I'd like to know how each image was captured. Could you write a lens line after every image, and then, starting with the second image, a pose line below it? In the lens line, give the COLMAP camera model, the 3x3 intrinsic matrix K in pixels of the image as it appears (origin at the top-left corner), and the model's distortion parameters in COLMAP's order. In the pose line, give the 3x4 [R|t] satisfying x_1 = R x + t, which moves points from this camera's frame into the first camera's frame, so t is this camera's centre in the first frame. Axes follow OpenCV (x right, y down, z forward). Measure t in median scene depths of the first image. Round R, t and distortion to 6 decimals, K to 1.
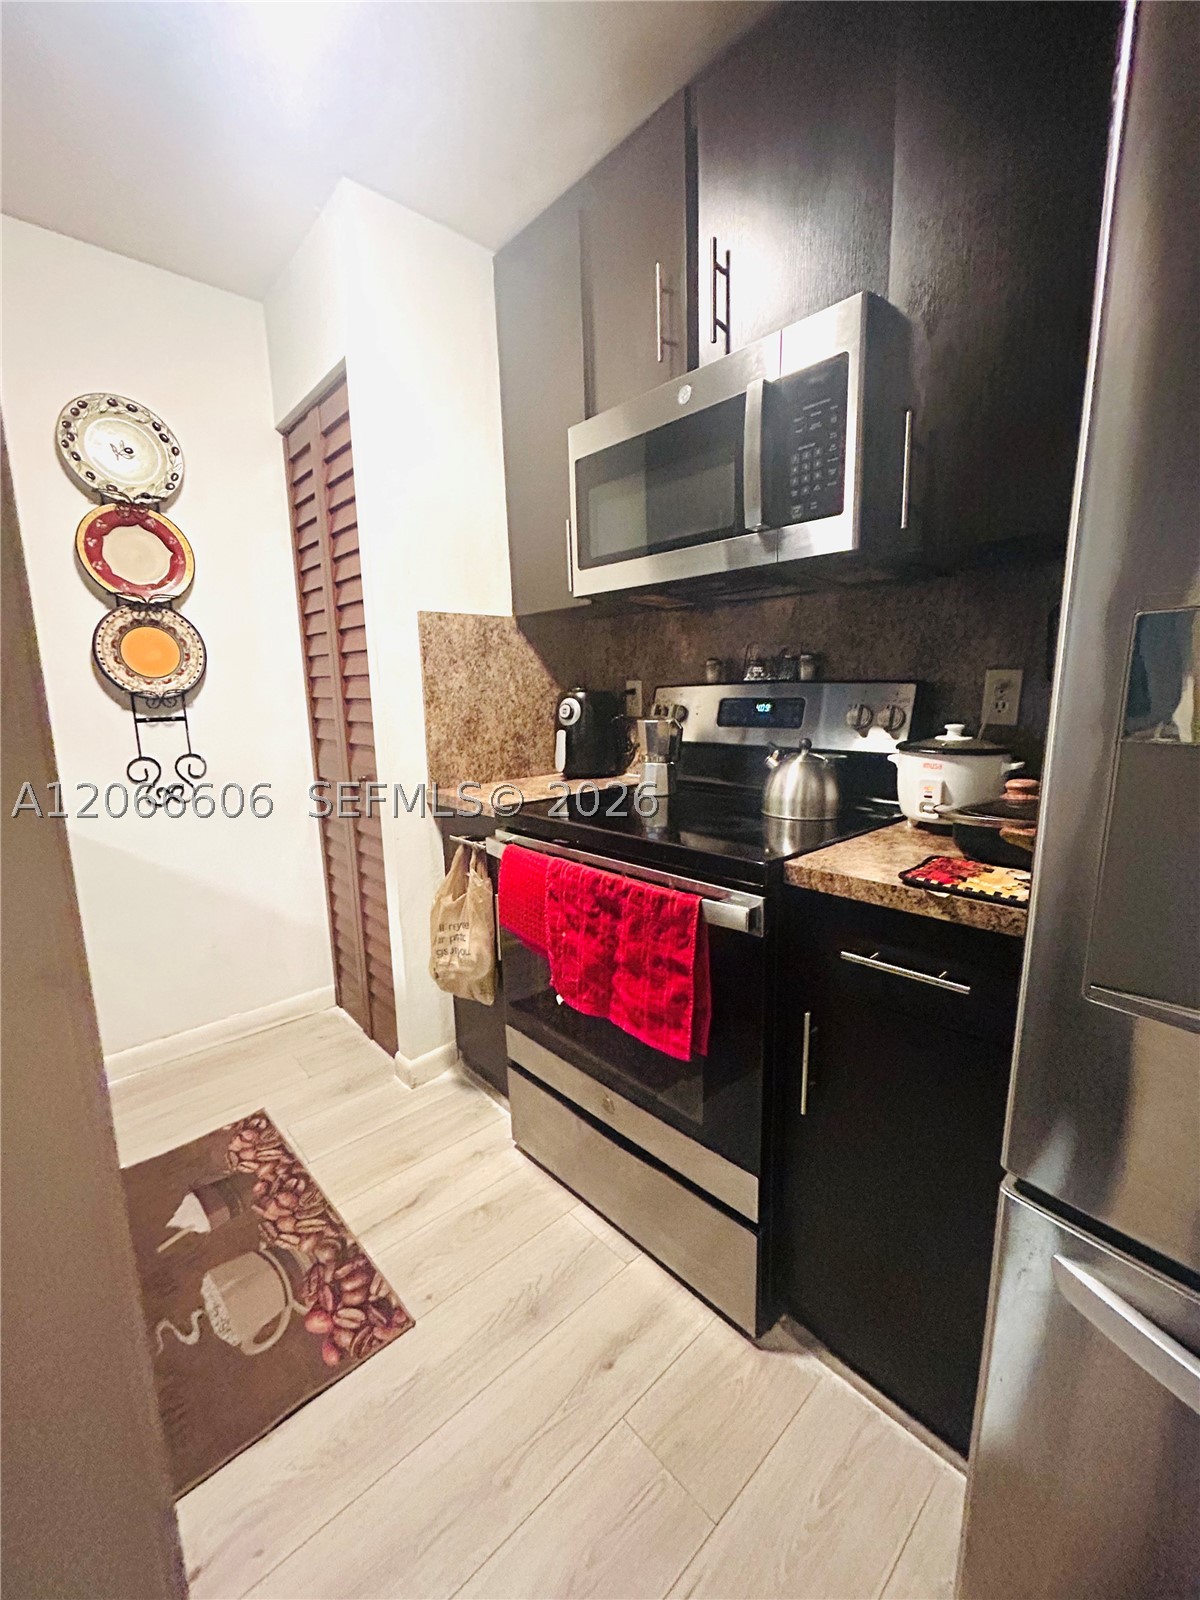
lens RADIAL K [[651.3, 0, 602.3], [0, 651.3, 796.9], [0, 0, 1]] dist [-0.005026, -0.000188]
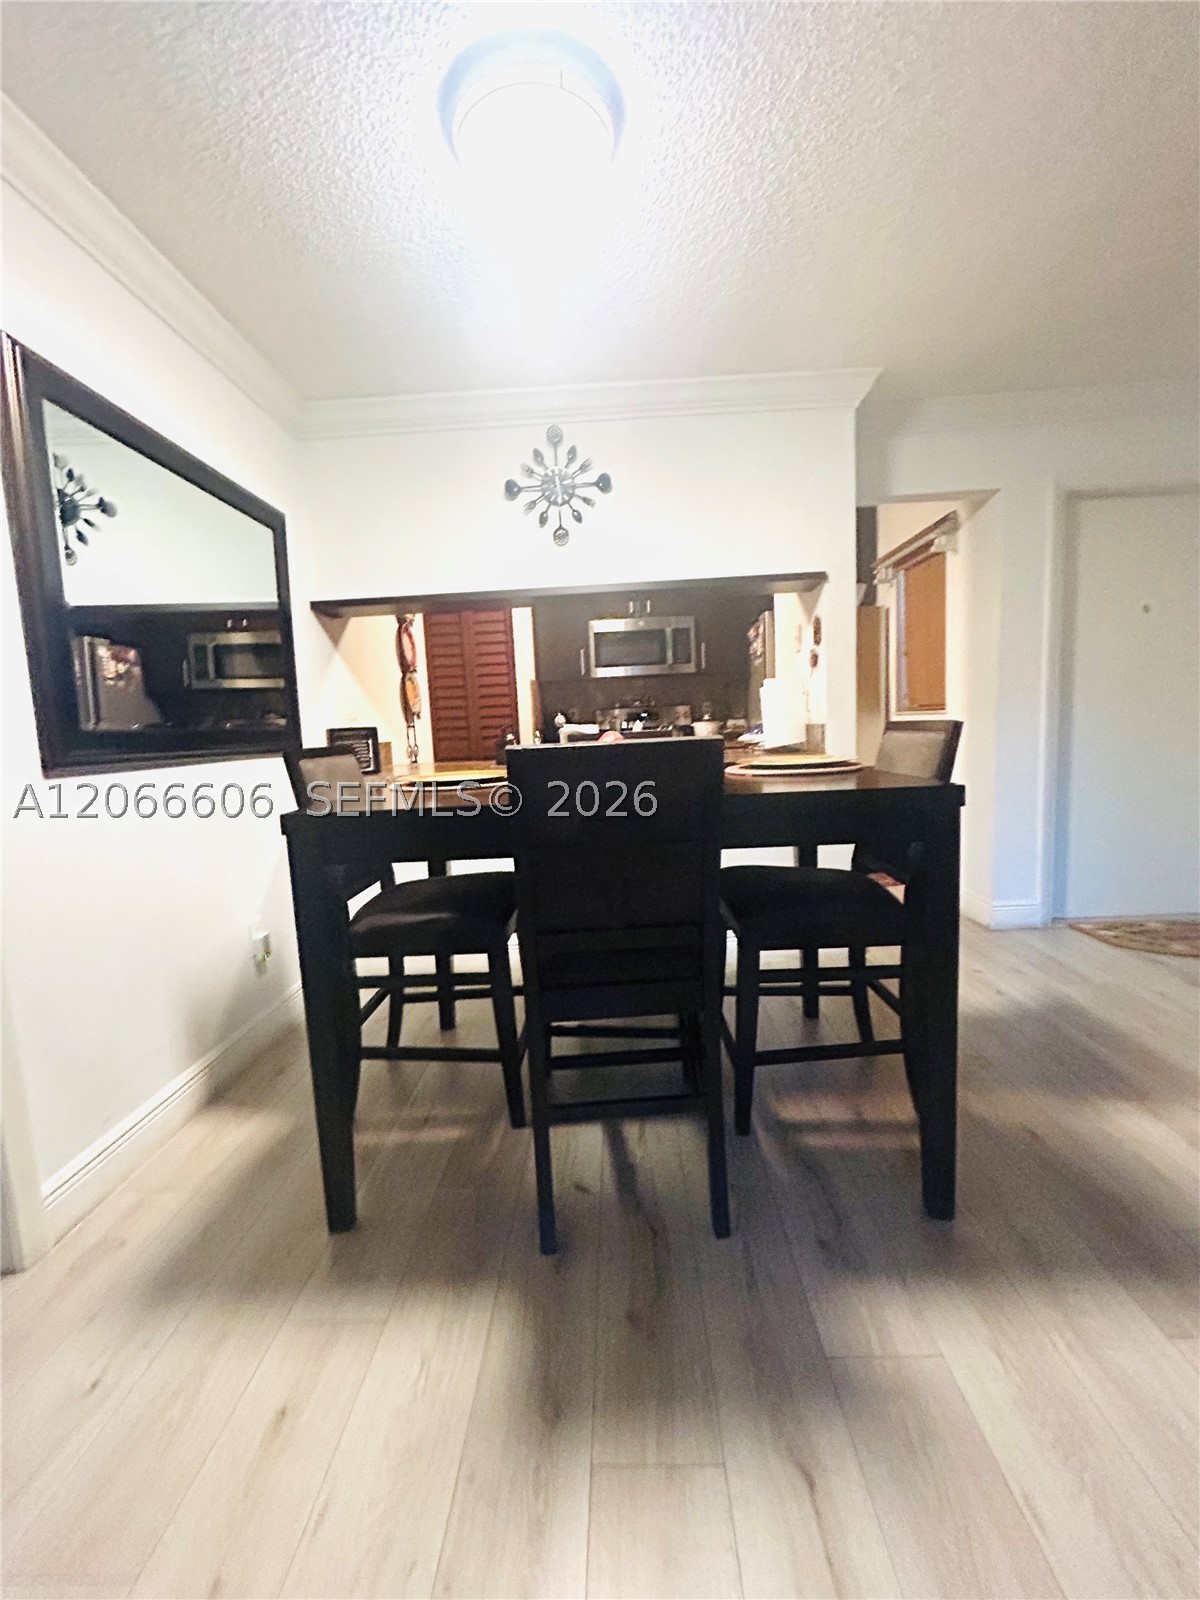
lens RADIAL K [[651.3, 0, 602.3], [0, 651.3, 796.9], [0, 0, 1]] dist [-0.005026, -0.000188]
pose [[0.714077, -0.087596, 0.694566, -2.756379], [0.149713, 0.988296, -0.029278, 0.404856], [-0.683872, 0.124892, 0.718833, -1.365477]]
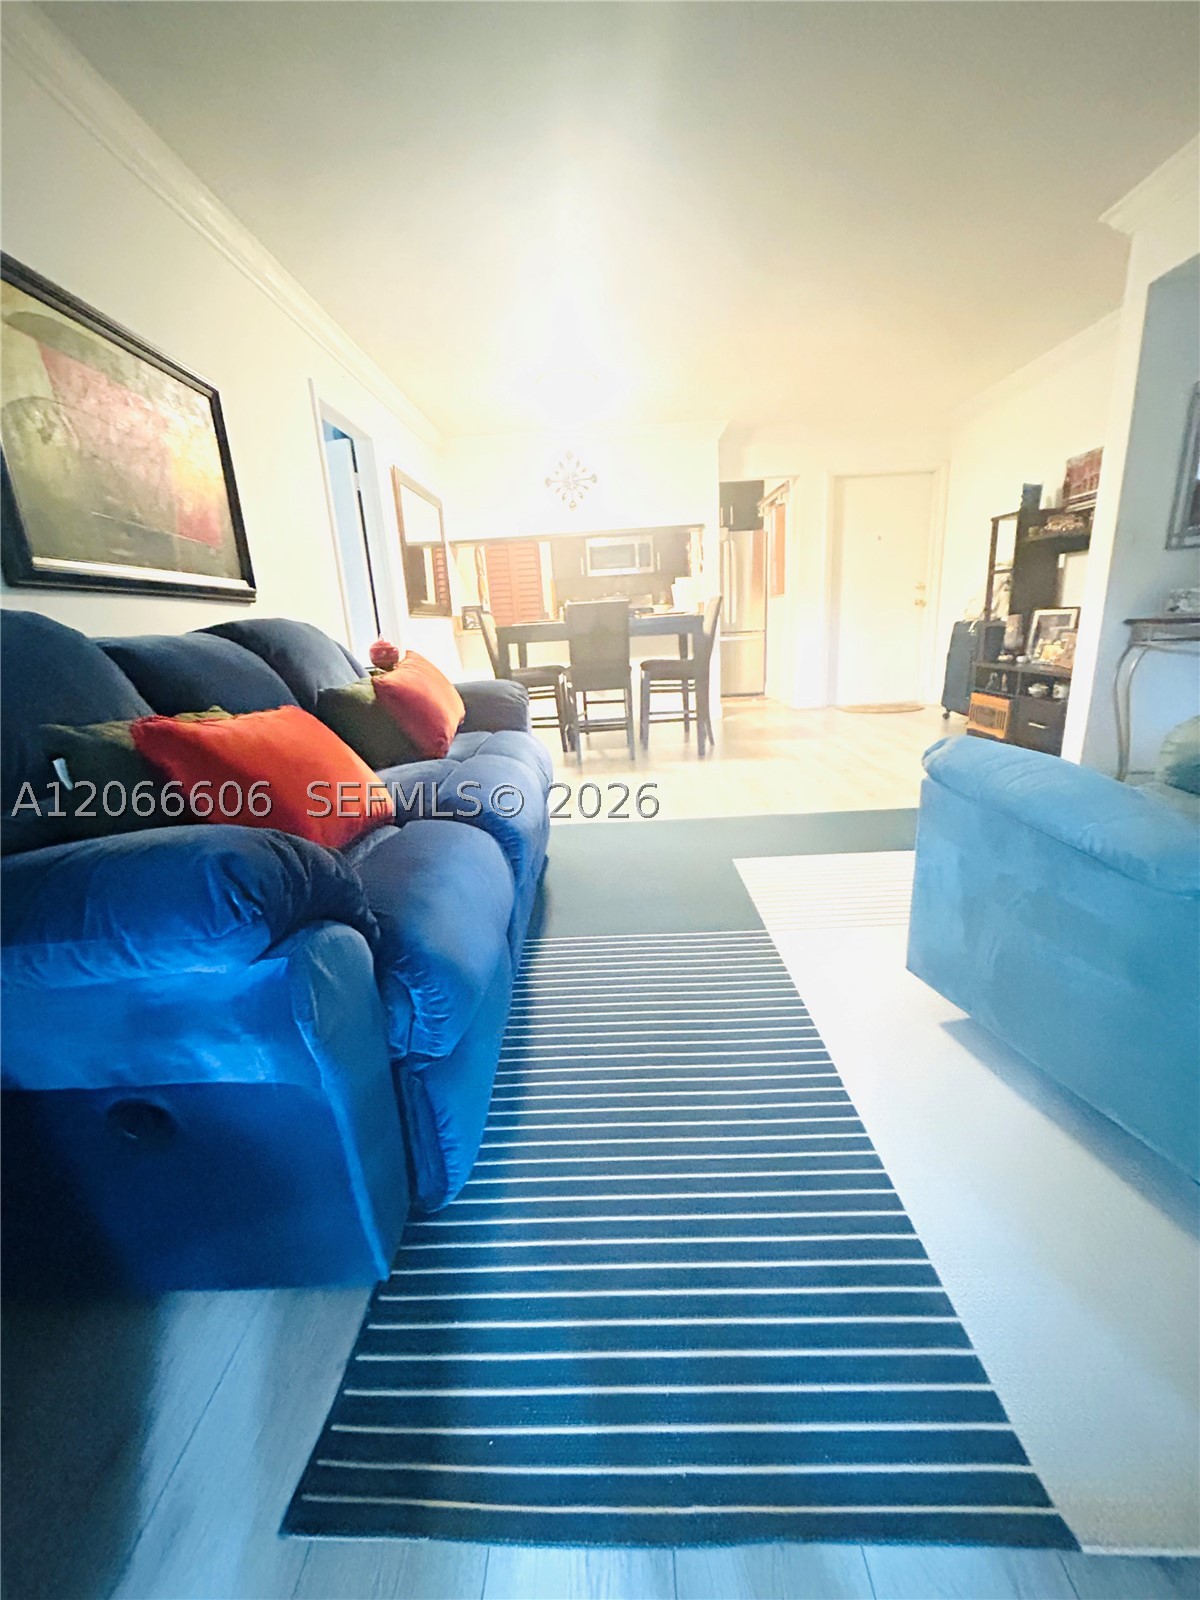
lens RADIAL K [[651.3, 0, 602.3], [0, 651.3, 796.9], [0, 0, 1]] dist [-0.005026, -0.000188]
pose [[0.708774, -0.203258, 0.675519, -4.515097], [0.160211, 0.978949, 0.126460, 0.861203], [-0.687002, 0.018594, 0.726417, -3.128052]]
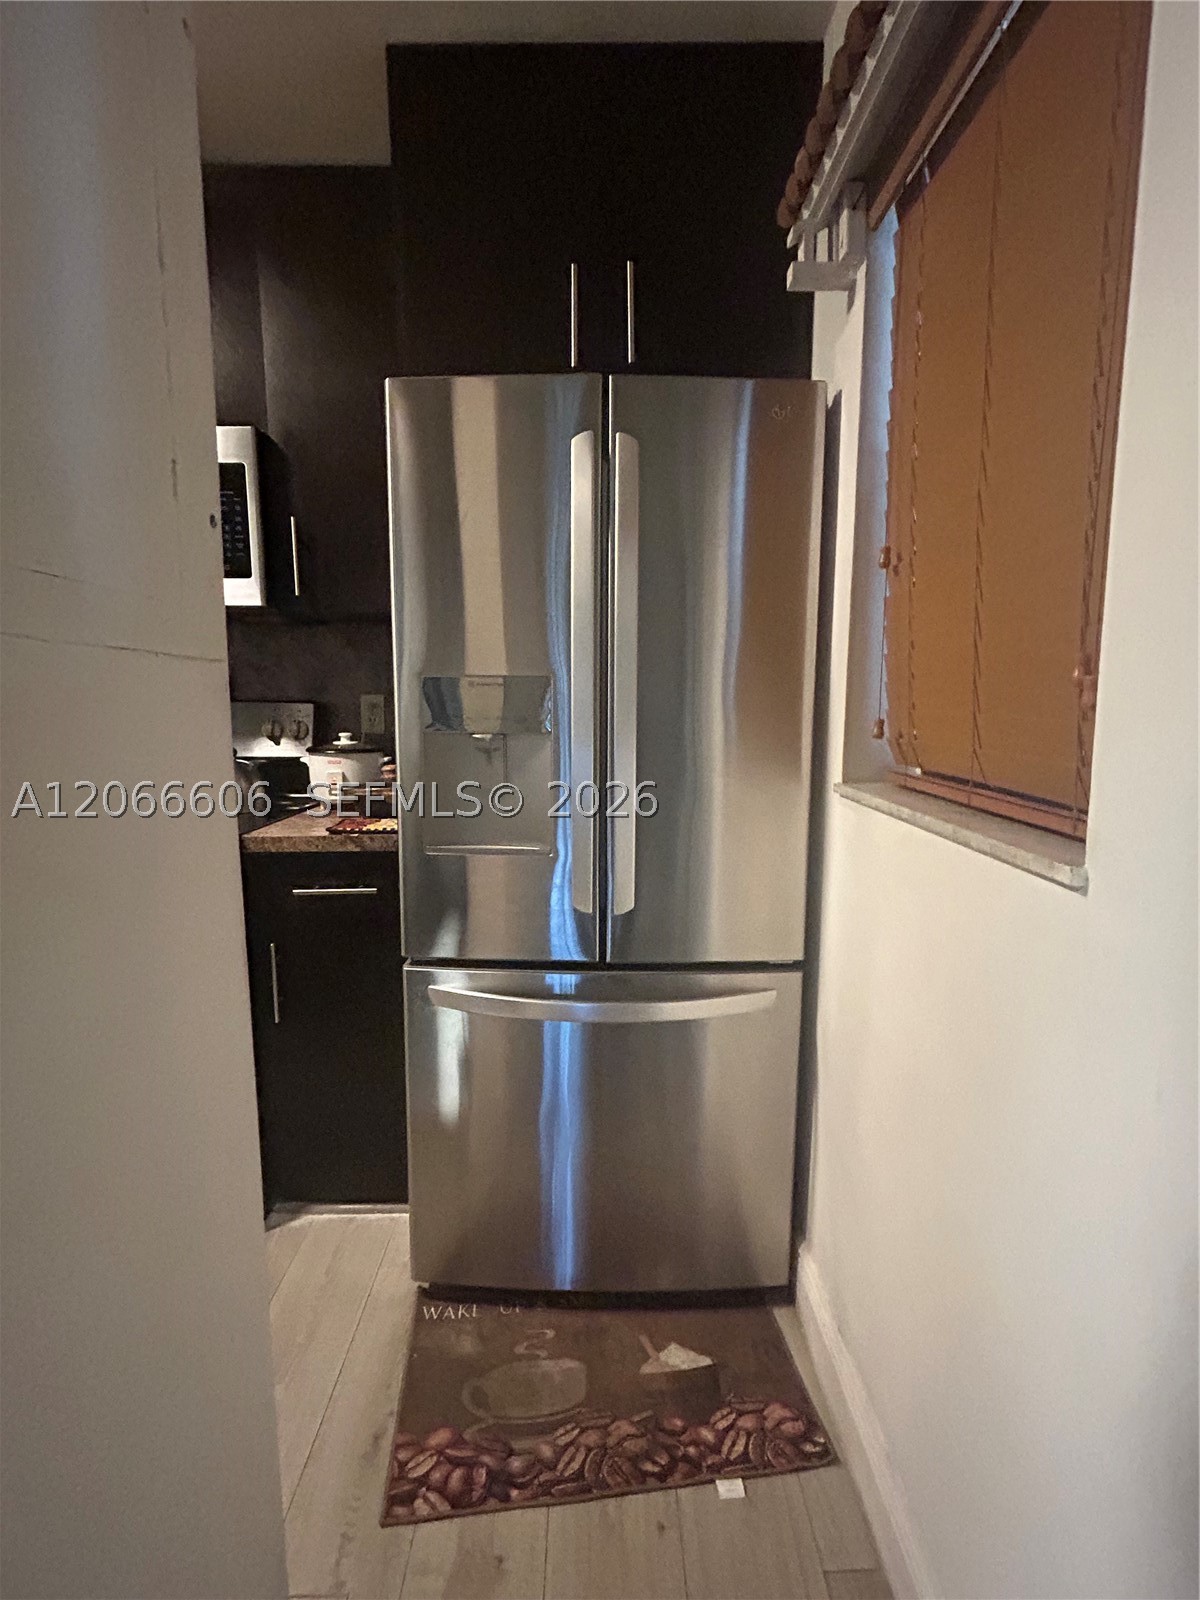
lens RADIAL K [[749.8, 0, 593.8], [0, 749.8, 795.7], [0, 0, 1]] dist [0.001082, 0.000362]
pose [[0.672881, -0.082486, 0.735137, -0.307082], [0.117457, 0.993070, 0.003917, 0.082888], [-0.730366, 0.083711, 0.677907, -0.493156]]
